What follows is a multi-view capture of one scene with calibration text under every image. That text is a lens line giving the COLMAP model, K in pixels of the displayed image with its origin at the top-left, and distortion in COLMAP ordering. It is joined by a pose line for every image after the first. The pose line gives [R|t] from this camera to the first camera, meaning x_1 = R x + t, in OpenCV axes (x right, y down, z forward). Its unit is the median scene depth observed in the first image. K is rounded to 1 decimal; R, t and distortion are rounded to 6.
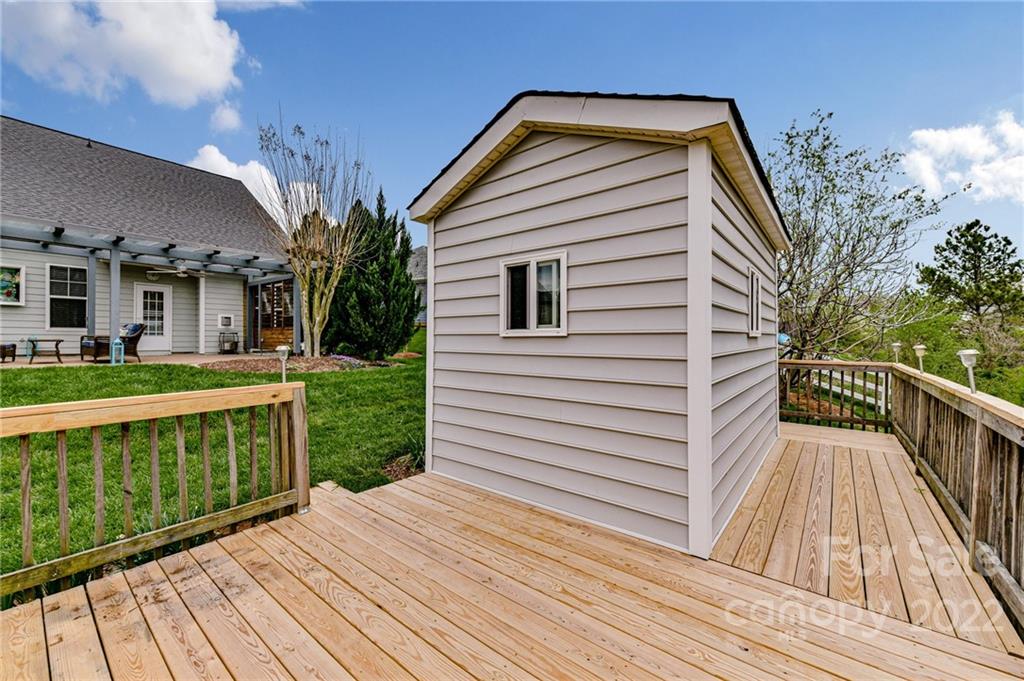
lens RADIAL K [[405.6, 0, 510.7], [0, 405.6, 340.6], [0, 0, 1]] dist [0.003602, -0.000488]
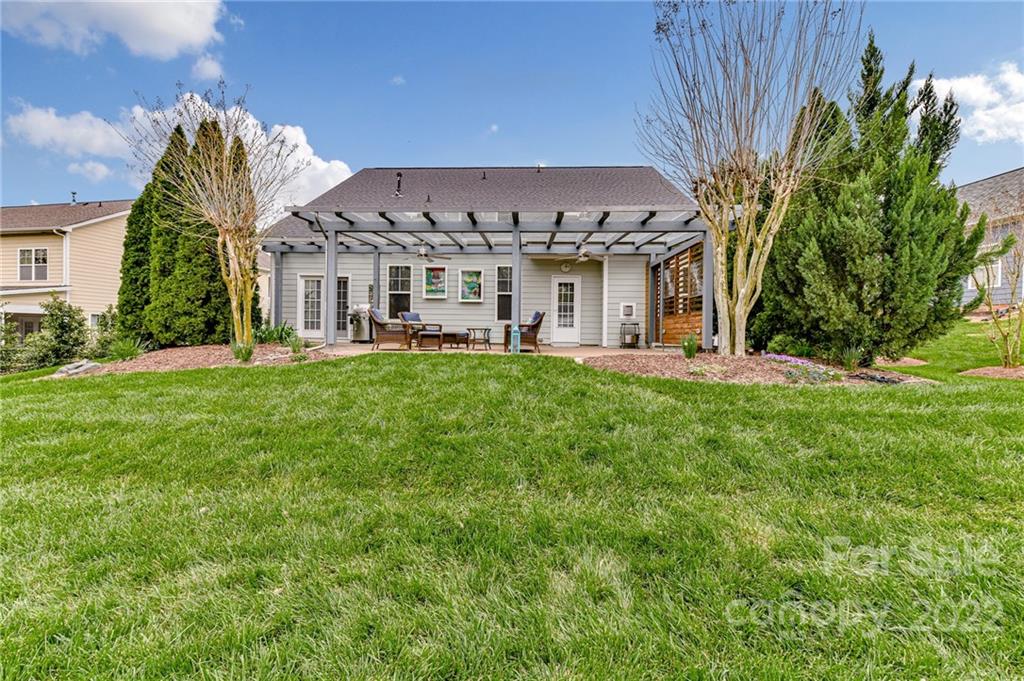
lens RADIAL K [[405.6, 0, 506.8], [0, 405.6, 335.5], [0, 0, 1]] dist [0.003602, -0.000488]
pose [[0.583413, 0.003589, -0.812168, -0.167379], [-0.012836, 0.999906, -0.004802, 0.015262], [0.812074, 0.013226, 0.583404, 0.323578]]
